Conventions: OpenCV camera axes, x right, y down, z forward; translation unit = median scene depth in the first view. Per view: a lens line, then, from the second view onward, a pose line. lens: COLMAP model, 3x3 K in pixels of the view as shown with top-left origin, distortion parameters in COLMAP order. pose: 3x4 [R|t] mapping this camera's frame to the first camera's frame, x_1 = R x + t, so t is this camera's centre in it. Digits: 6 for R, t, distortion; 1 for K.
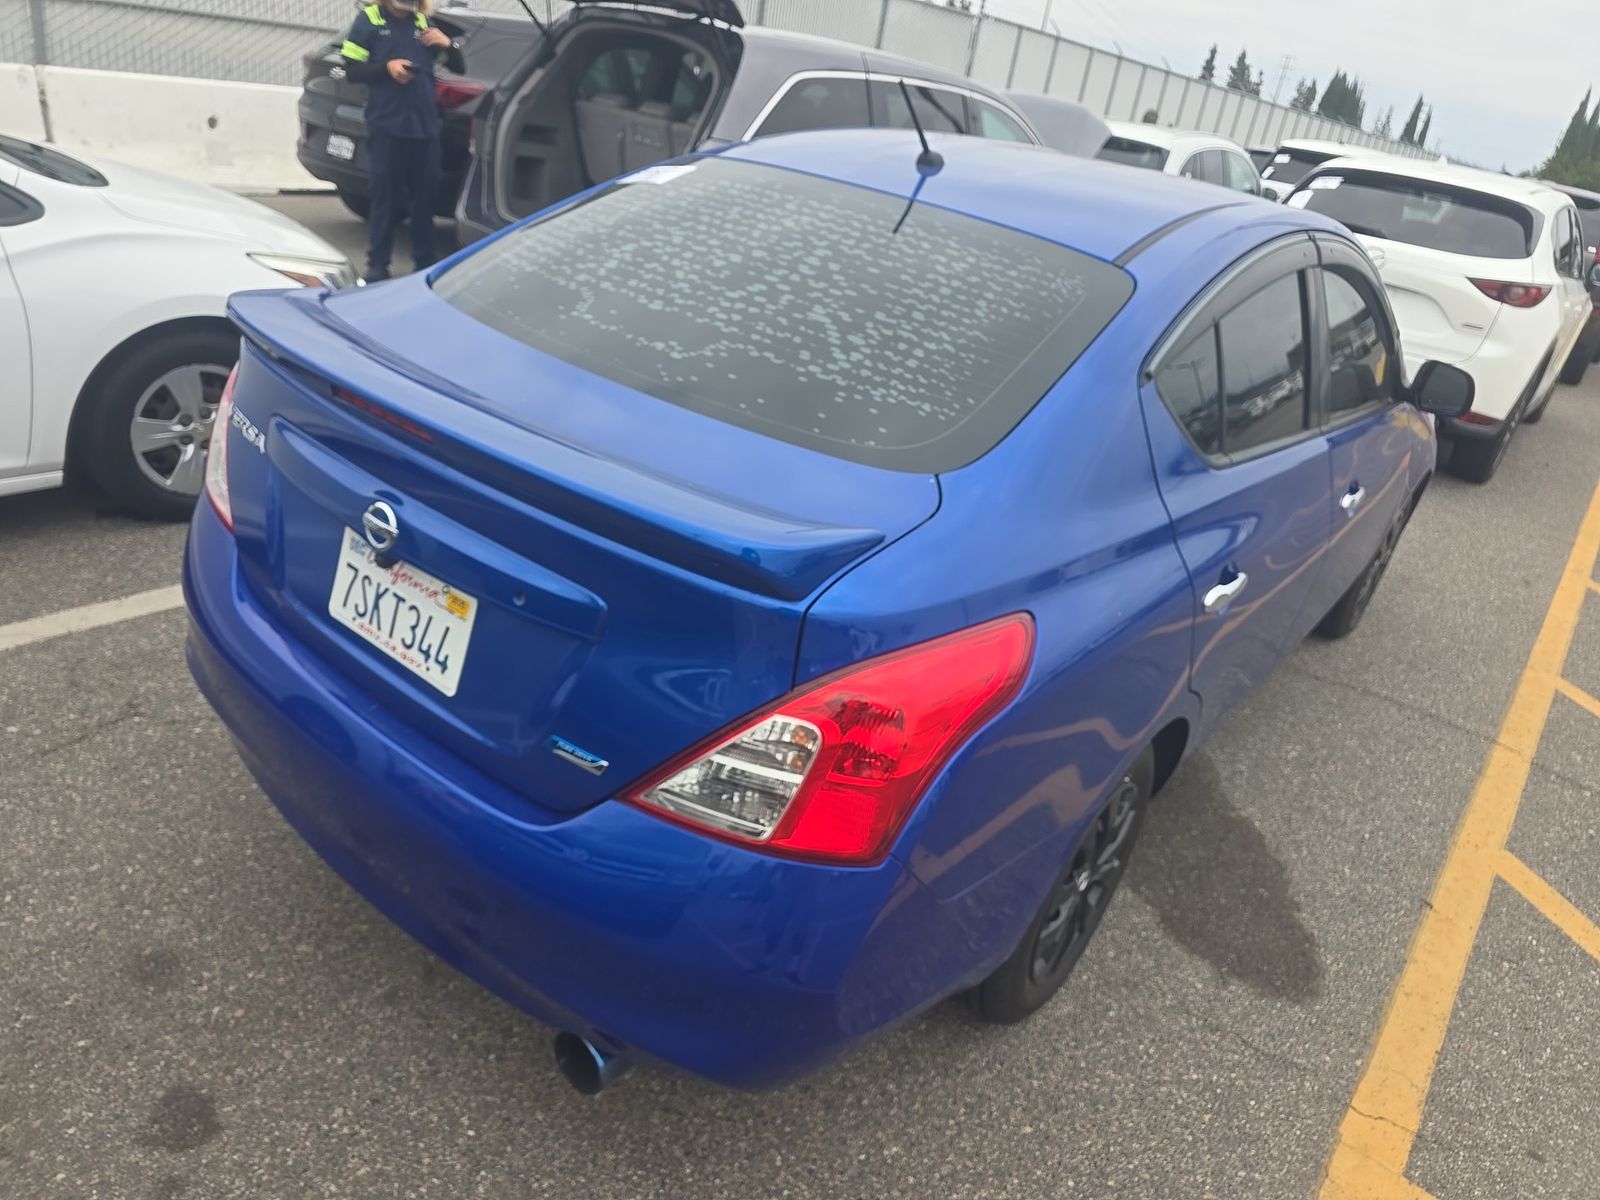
lens RADIAL K [[1078.5, 0, 800.0], [0, 1078.5, 600.0], [0, 0, 1]] dist [0.057187, -0.049460]
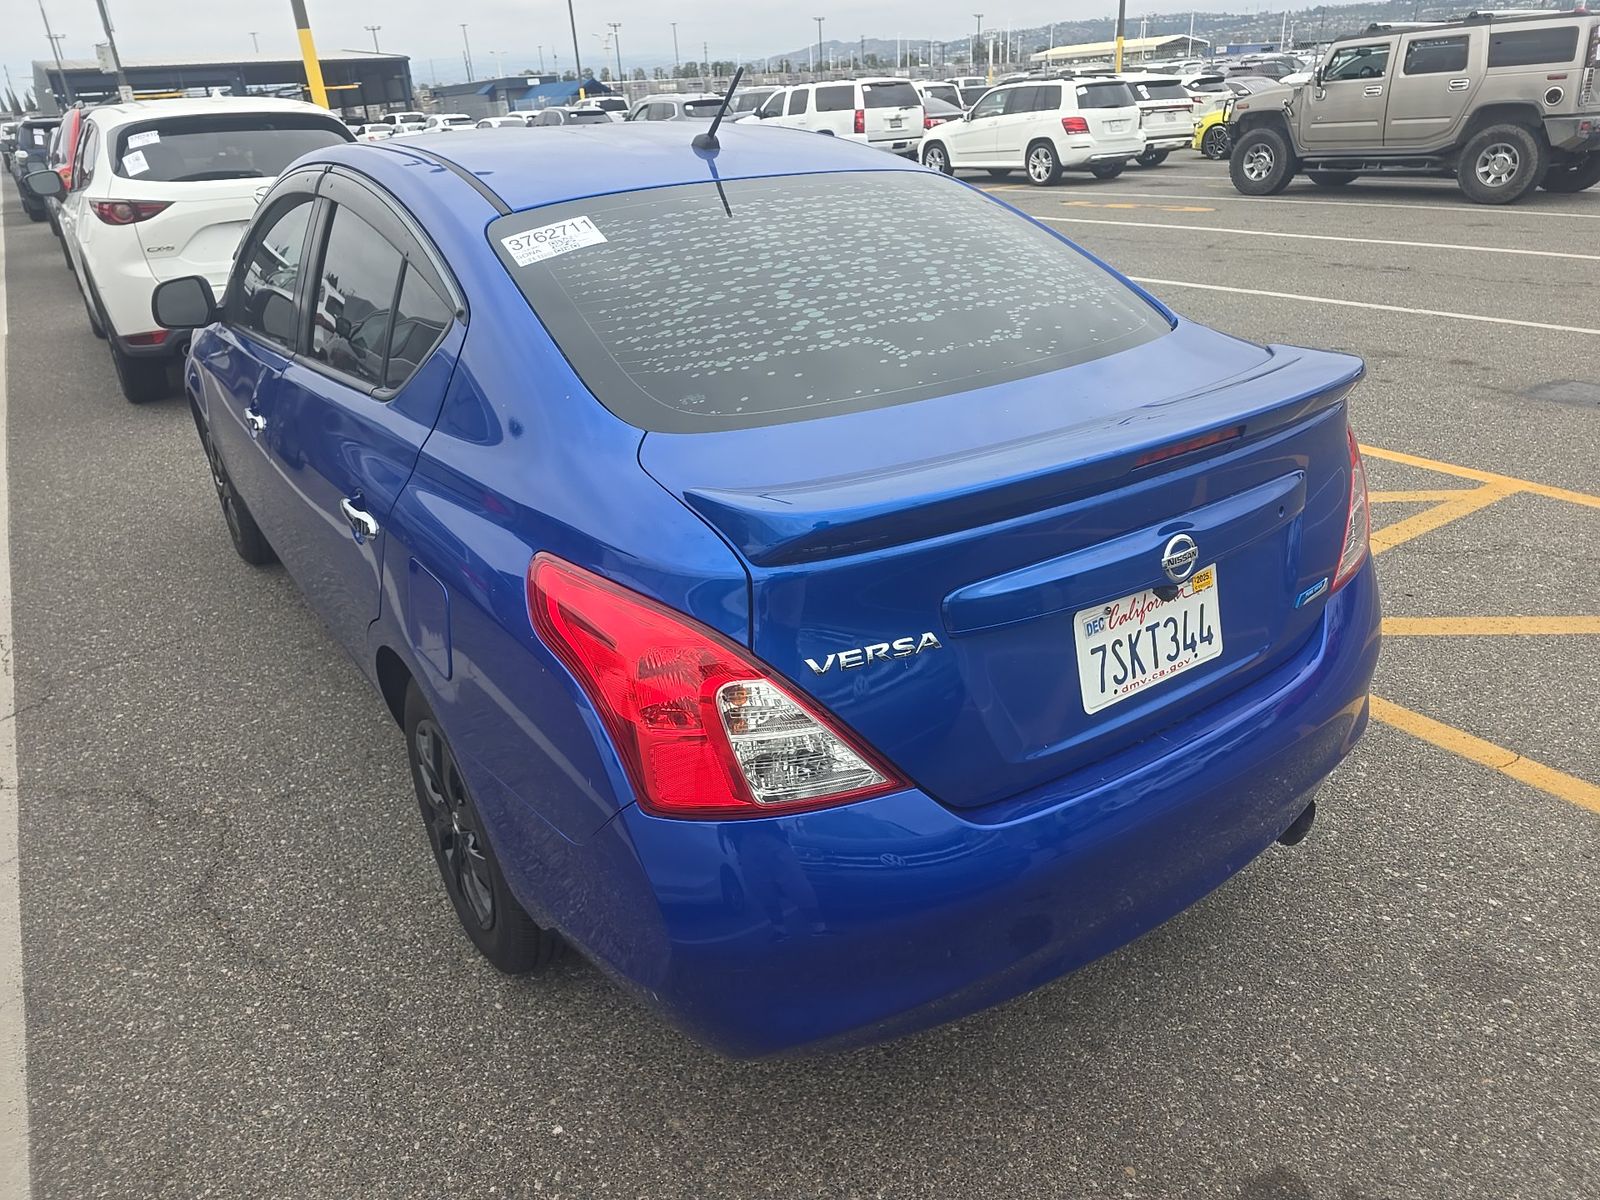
lens RADIAL K [[1078.5, 0, 800.0], [0, 1078.5, 600.0], [0, 0, 1]] dist [0.057187, -0.049460]
pose [[0.294529, -0.553590, 0.778967, -1.205001], [0.499805, 0.783988, 0.368181, -0.543827], [-0.814523, 0.280892, 0.507595, 0.722738]]
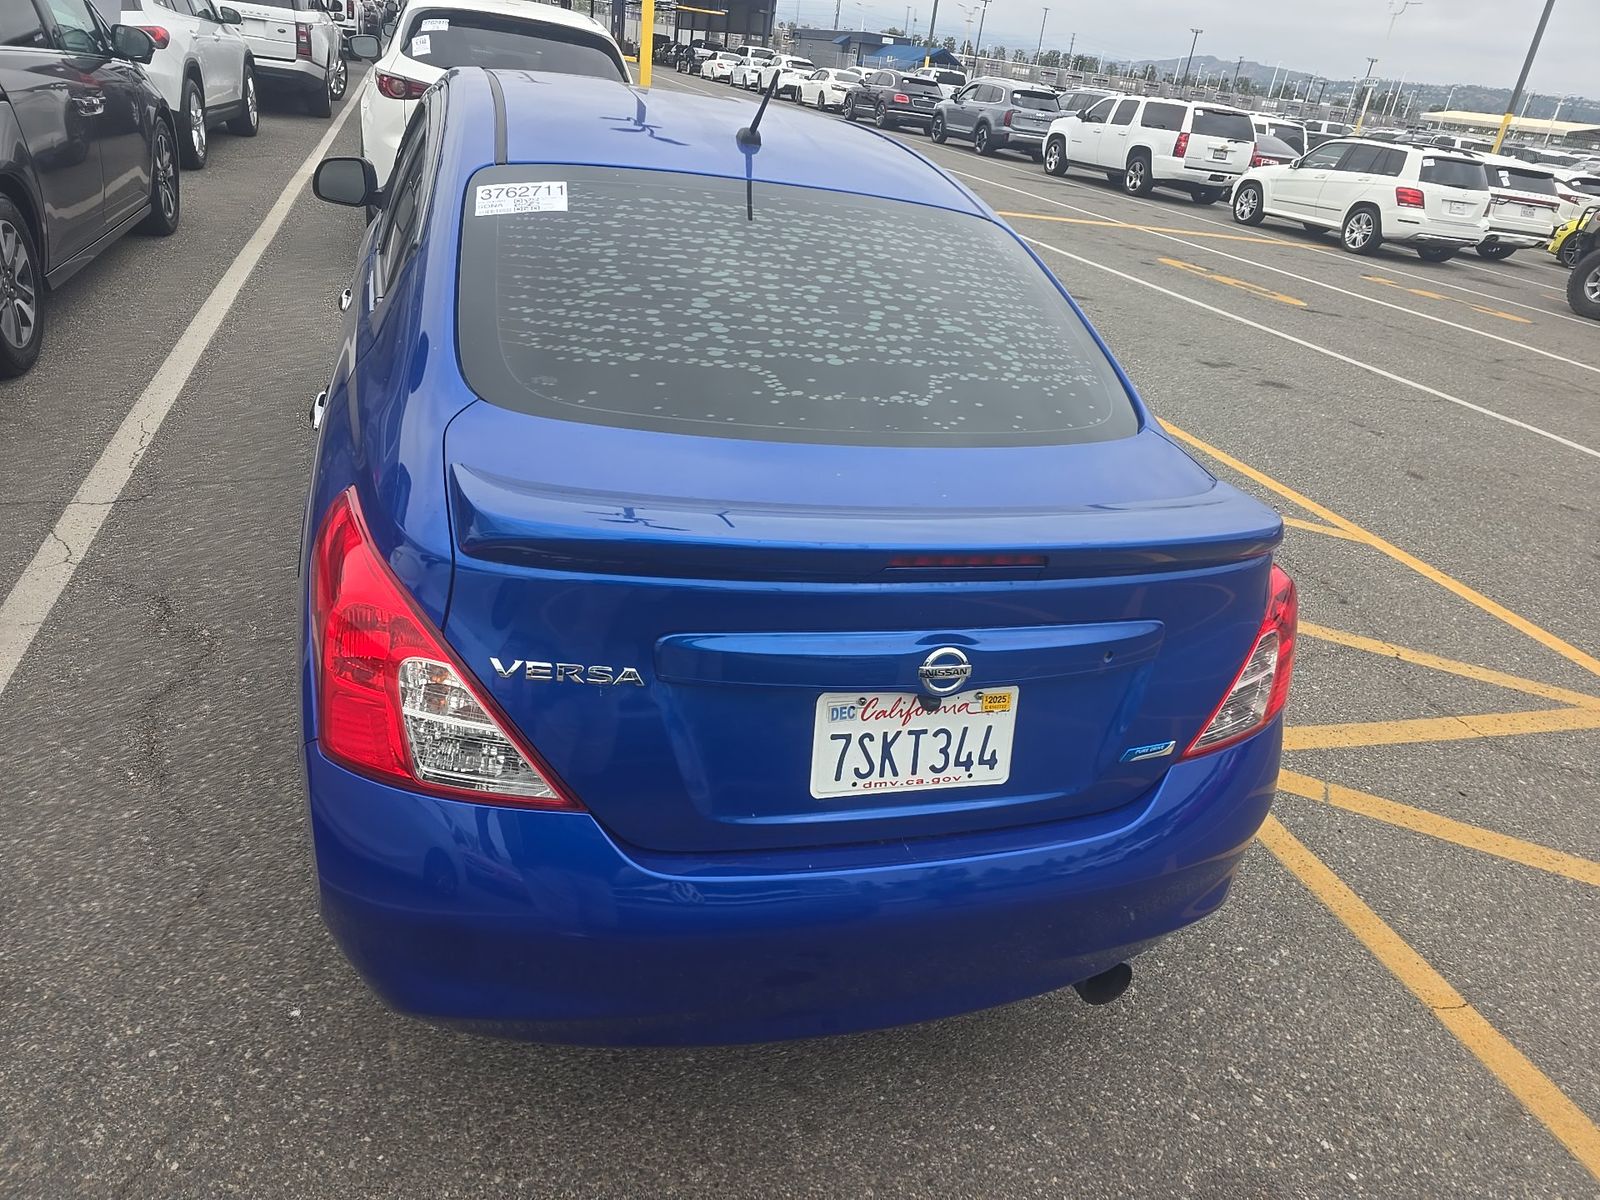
lens RADIAL K [[1071.4, 0, 808.8], [0, 1071.4, 596.9], [0, 0, 1]] dist [0.066425, -0.054744]
pose [[0.578336, -0.439589, 0.687233, -1.000480], [0.318664, 0.897208, 0.305730, -0.422374], [-0.750986, 0.042182, 0.658969, 0.421088]]
